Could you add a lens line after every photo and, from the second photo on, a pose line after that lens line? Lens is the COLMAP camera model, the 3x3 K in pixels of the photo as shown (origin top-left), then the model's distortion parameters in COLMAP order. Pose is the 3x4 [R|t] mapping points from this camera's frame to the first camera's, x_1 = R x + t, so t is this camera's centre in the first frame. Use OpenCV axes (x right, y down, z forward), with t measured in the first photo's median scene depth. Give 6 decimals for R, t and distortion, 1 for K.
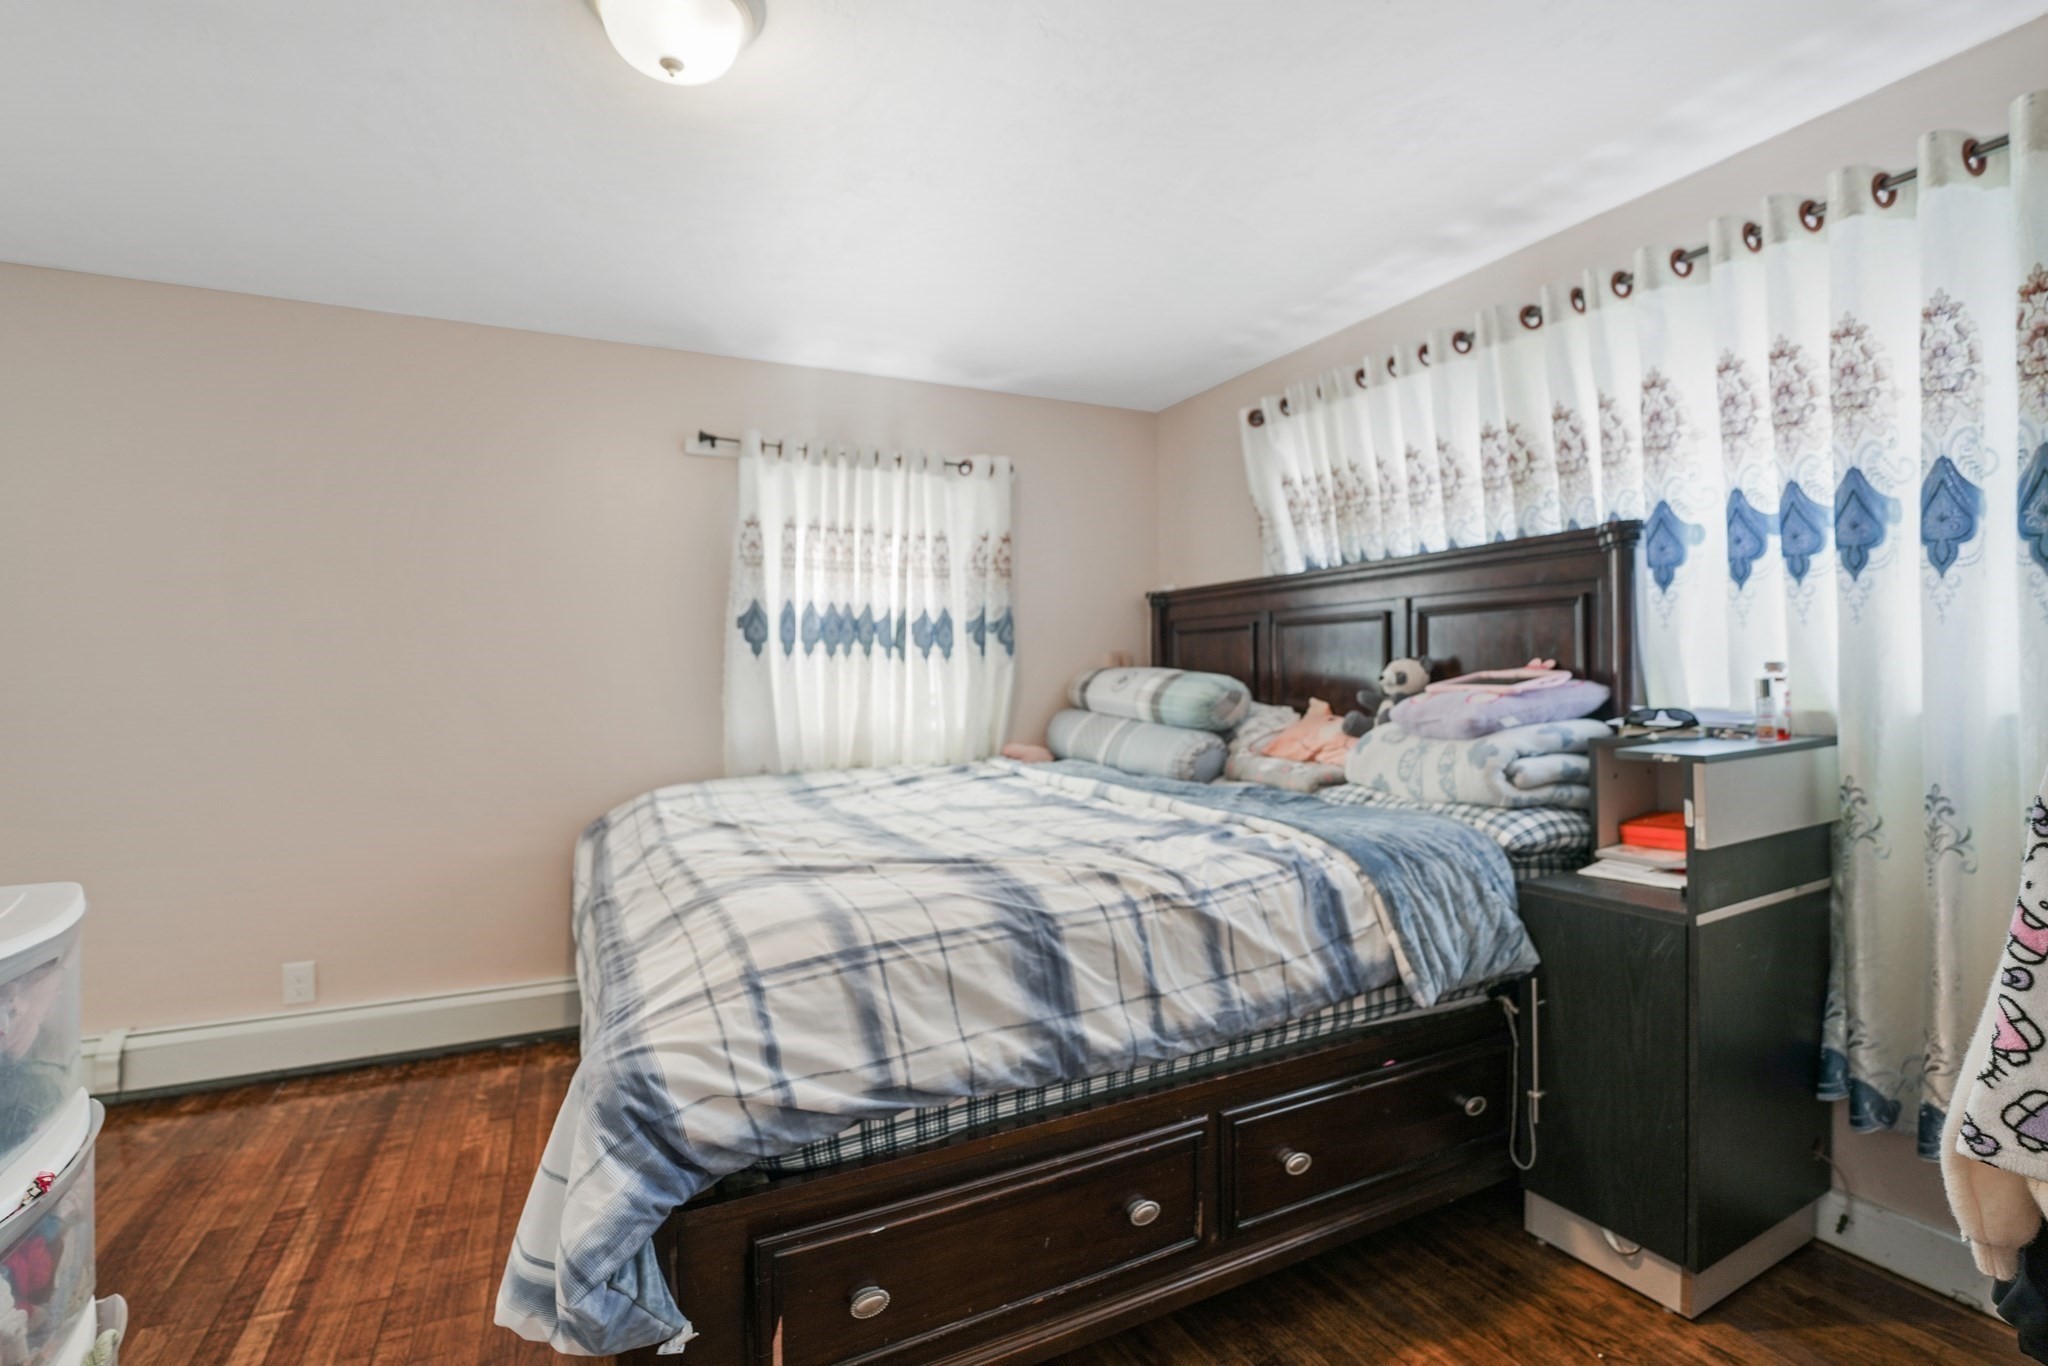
lens RADIAL K [[868.6, 0, 1032.4], [0, 868.6, 687.2], [0, 0, 1]] dist [-0.021282, 0.000035]
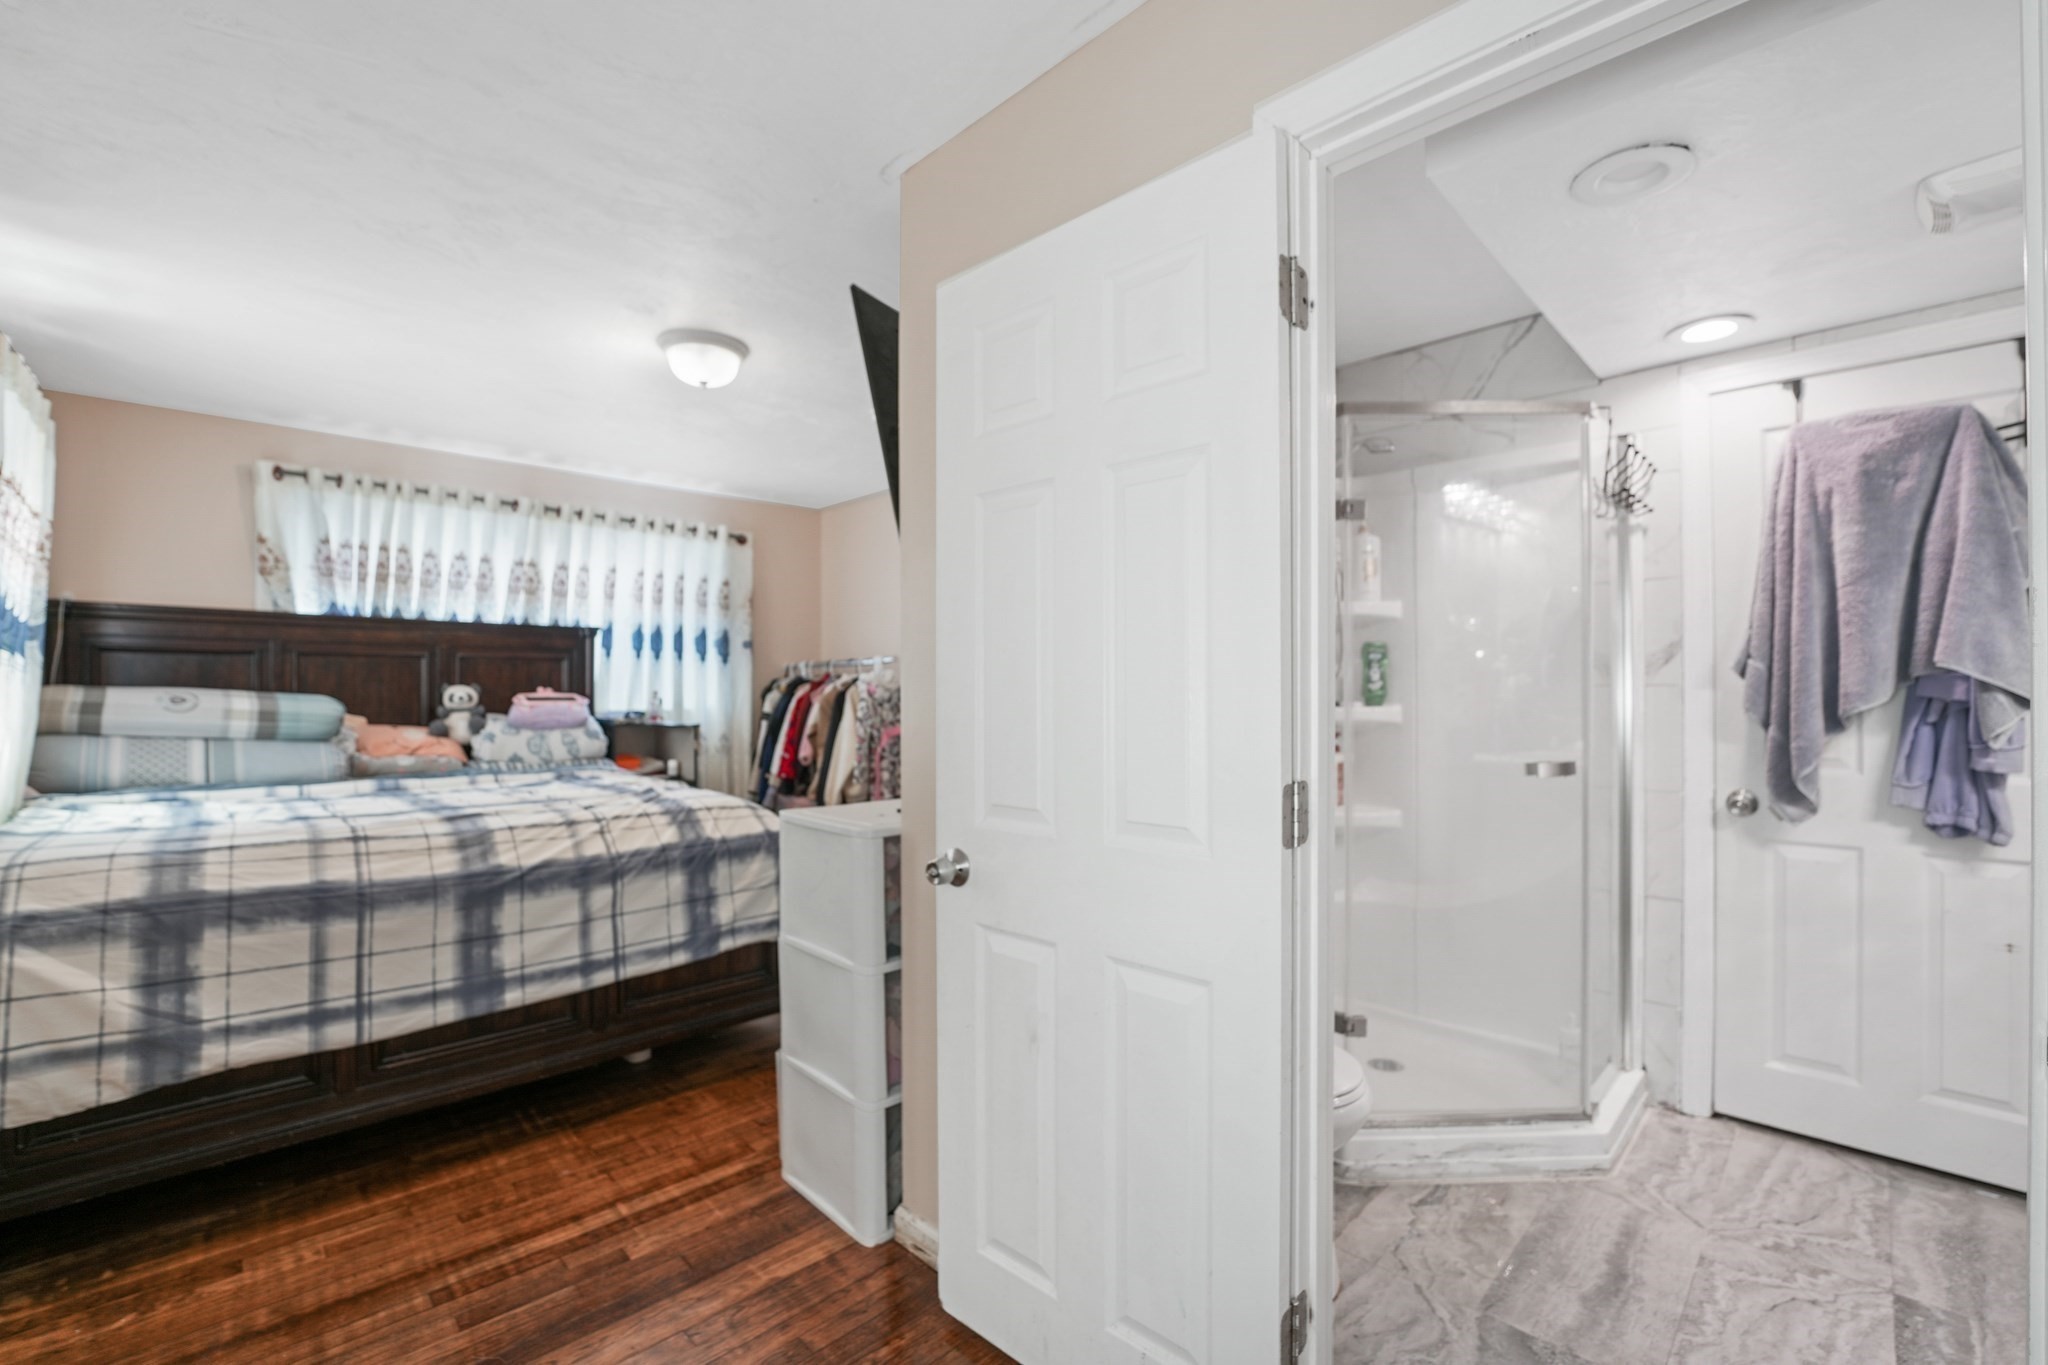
lens RADIAL K [[868.6, 0, 1032.4], [0, 868.6, 686.7], [0, 0, 1]] dist [-0.021282, 0.000035]
pose [[-0.295392, 0.010901, 0.955314, -1.517534], [0.003182, 0.999941, -0.010426, -0.015325], [-0.955371, -0.000040, -0.295409, 0.517400]]
